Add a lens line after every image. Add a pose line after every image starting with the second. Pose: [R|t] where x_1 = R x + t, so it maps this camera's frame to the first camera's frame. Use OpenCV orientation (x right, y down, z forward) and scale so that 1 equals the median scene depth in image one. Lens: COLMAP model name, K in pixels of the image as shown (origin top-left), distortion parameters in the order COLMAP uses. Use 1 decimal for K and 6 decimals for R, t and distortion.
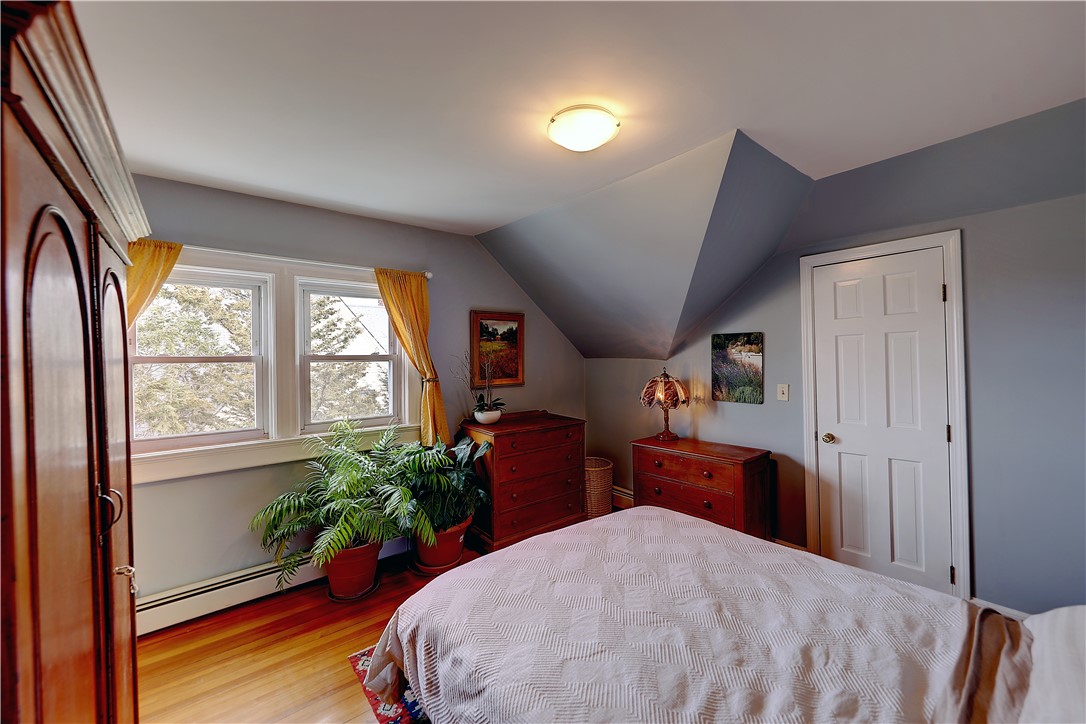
lens RADIAL K [[420.5, 0, 540.3], [0, 420.5, 359.5], [0, 0, 1]] dist [-0.000629, -0.000050]
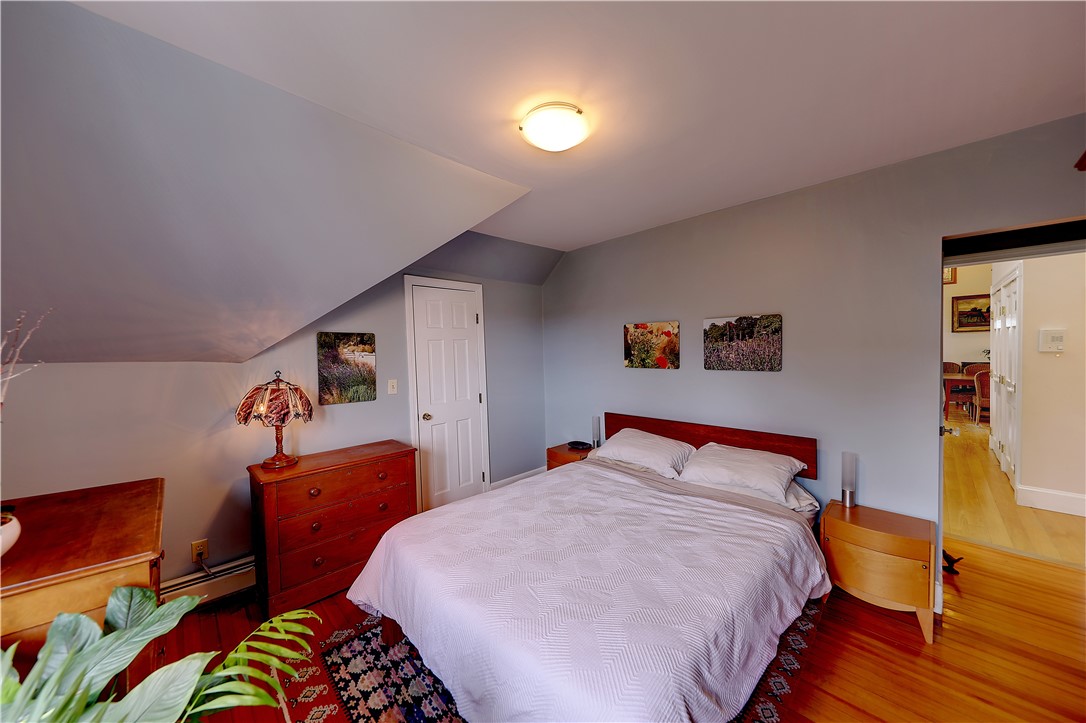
lens RADIAL K [[381.4, 0, 540.5], [0, 381.4, 360.9], [0, 0, 1]] dist [0.000501, 0.000041]
pose [[-0.076695, -0.008132, 0.997021, -0.460528], [0.026656, 0.999593, 0.010203, 0.006773], [-0.996698, 0.027360, -0.076446, 0.622079]]
